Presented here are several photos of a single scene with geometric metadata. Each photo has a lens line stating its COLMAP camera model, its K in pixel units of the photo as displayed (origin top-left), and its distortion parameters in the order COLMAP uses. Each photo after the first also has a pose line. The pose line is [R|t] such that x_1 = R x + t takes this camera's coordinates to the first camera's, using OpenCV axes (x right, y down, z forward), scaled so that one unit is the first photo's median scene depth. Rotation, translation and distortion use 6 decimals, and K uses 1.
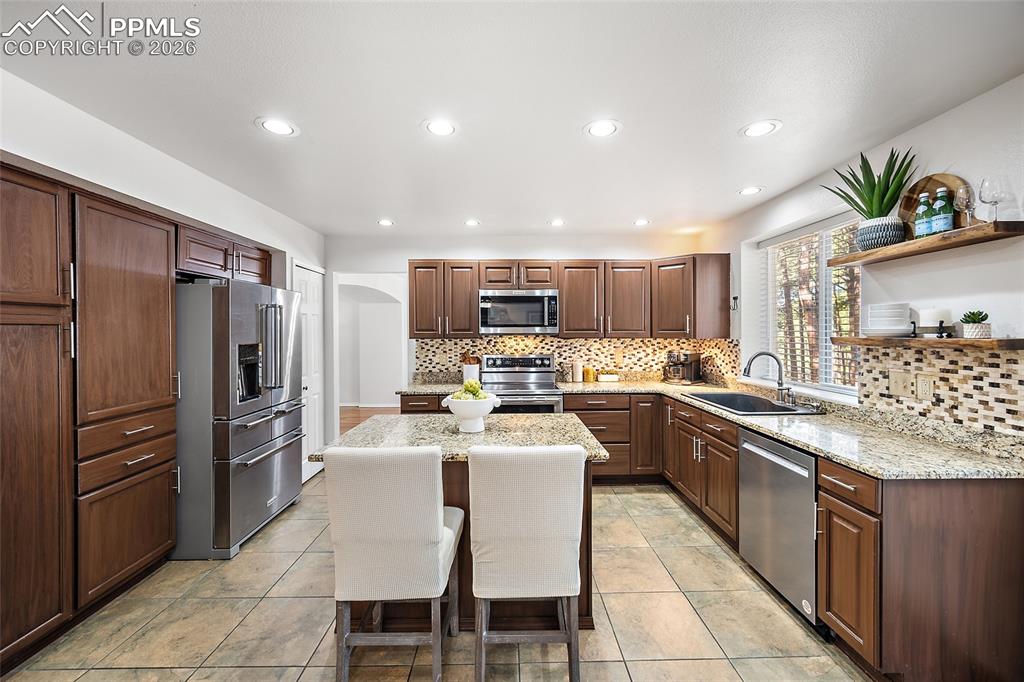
lens RADIAL K [[407.9, 0, 512.2], [0, 407.9, 335.0], [0, 0, 1]] dist [-0.002465, 0.000122]
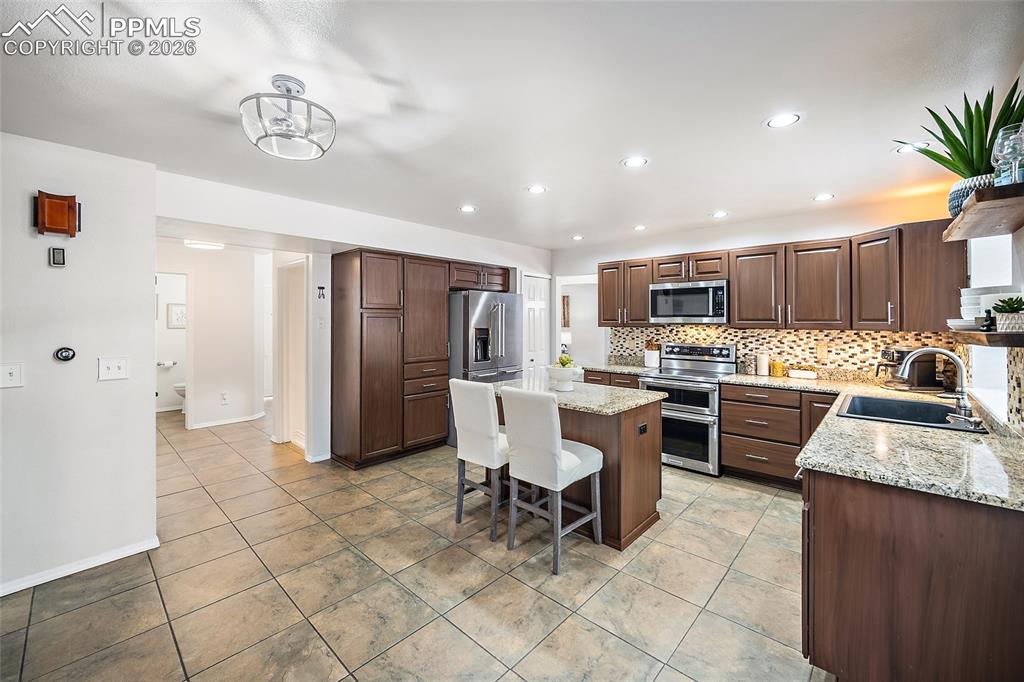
lens RADIAL K [[407.9, 0, 502.9], [0, 407.9, 319.8], [0, 0, 1]] dist [-0.002465, 0.000122]
pose [[0.715541, 0.001841, -0.698569, 0.415241], [-0.009717, 0.999926, -0.007318, -0.000326], [0.698504, 0.012024, 0.715506, -0.098746]]
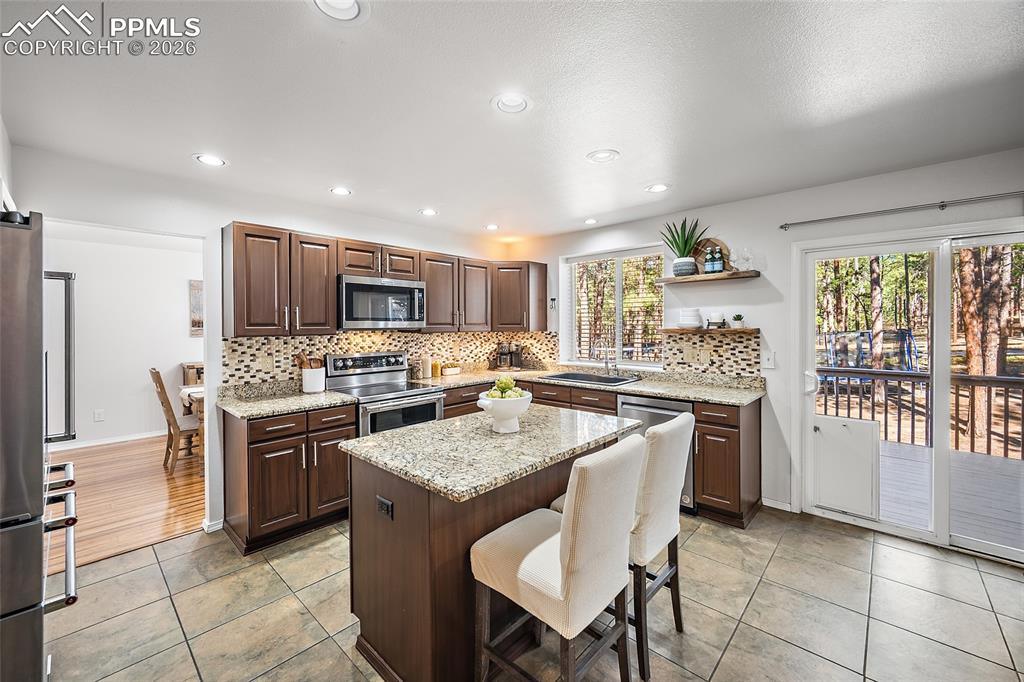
lens RADIAL K [[407.9, 0, 512.3], [0, 407.9, 329.9], [0, 0, 1]] dist [-0.002465, 0.000122]
pose [[0.687355, -0.009940, 0.726253, -0.433901], [0.009855, 0.999942, 0.004360, -0.001607], [-0.726255, 0.004160, 0.687413, 0.192903]]
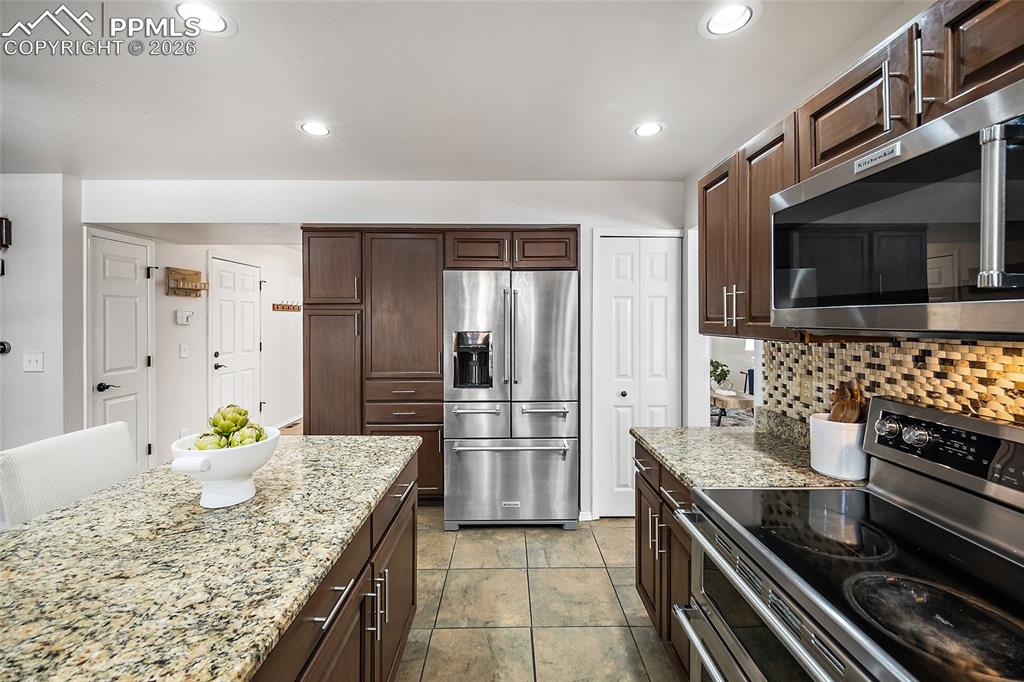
lens RADIAL K [[407.9, 0, 507.2], [0, 407.9, 321.6], [0, 0, 1]] dist [-0.002465, 0.000122]
pose [[-0.008934, 0.008190, -0.999927, 0.252603], [-0.008313, 0.999931, 0.008264, -0.009676], [0.999926, 0.008386, -0.008865, 0.774636]]
